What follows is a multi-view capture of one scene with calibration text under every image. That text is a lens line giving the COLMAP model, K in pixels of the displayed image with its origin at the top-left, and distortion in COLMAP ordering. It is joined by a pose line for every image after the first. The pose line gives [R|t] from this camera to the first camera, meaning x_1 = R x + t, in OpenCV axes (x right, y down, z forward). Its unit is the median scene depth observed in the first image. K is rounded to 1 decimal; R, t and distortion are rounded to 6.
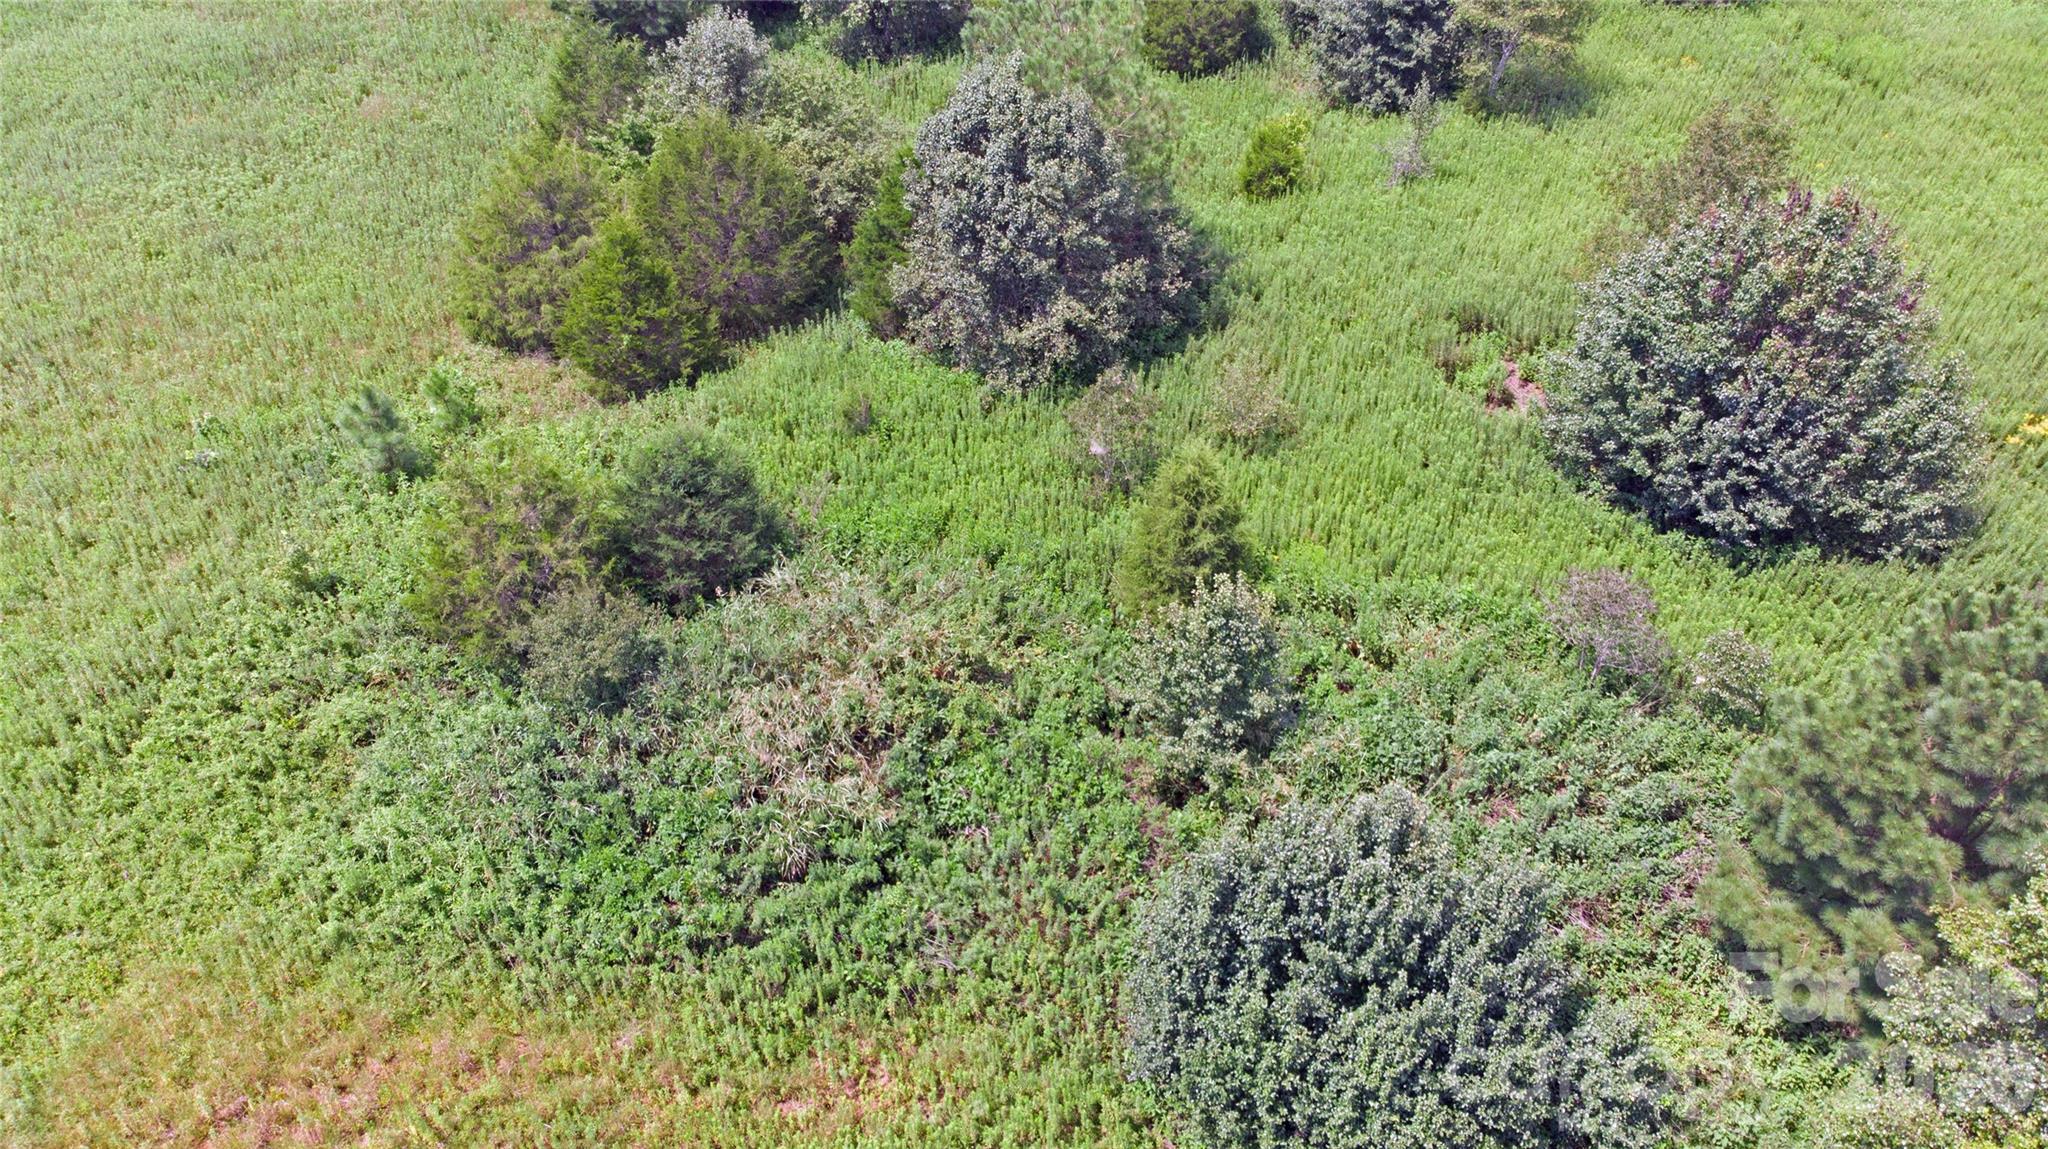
lens RADIAL K [[1498.6, 0, 1047.4], [0, 1498.6, 596.5], [0, 0, 1]] dist [-0.024722, 0.101865]
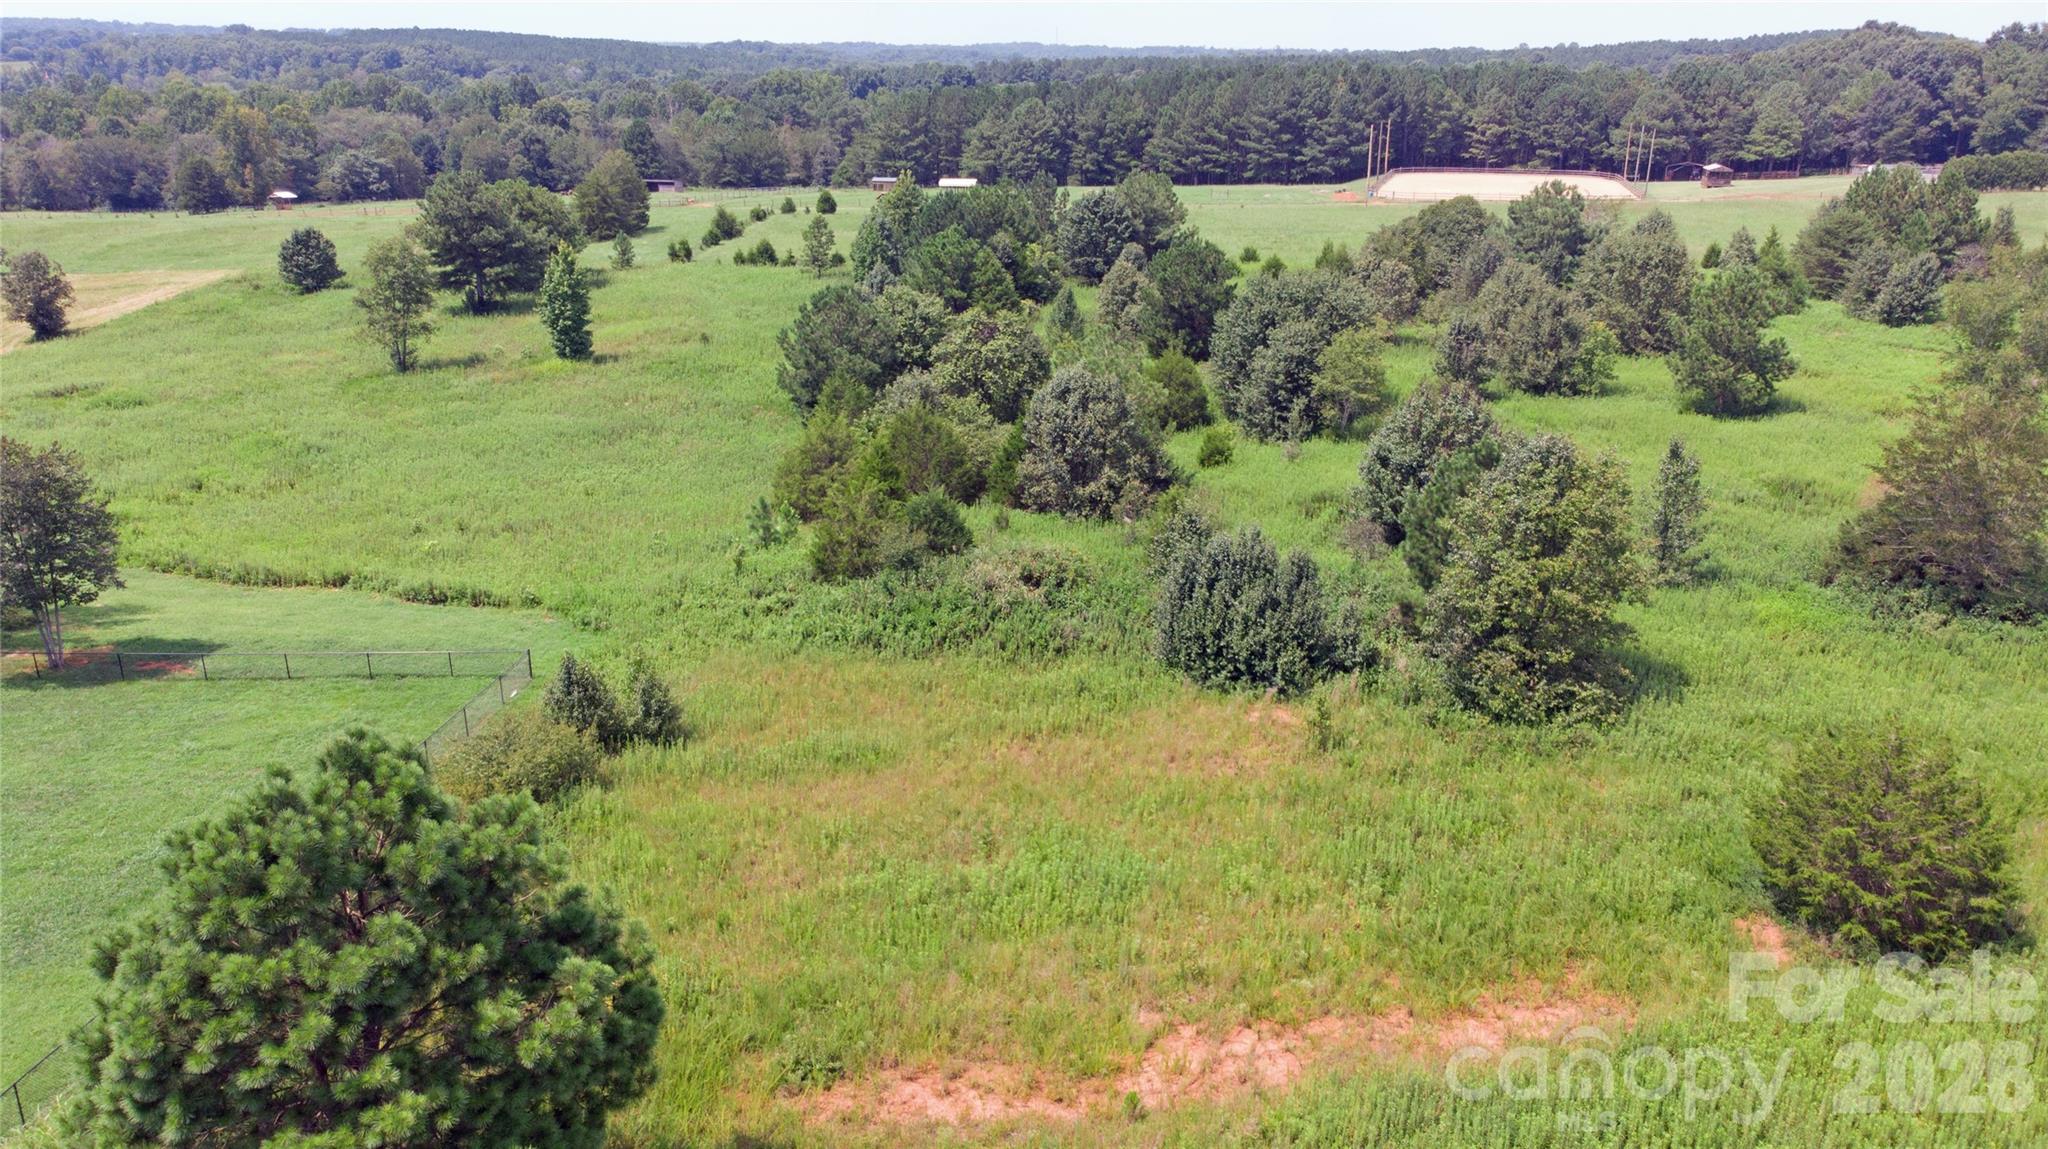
lens RADIAL K [[1491.5, 0, 1034.1], [0, 1491.5, 571.4], [0, 0, 1]] dist [0.004446, 0.059044]
pose [[0.999993, 0.003701, -0.001078, -0.080678], [-0.003833, 0.924857, -0.380297, 0.655945], [-0.000411, 0.380298, 0.924864, -0.746974]]
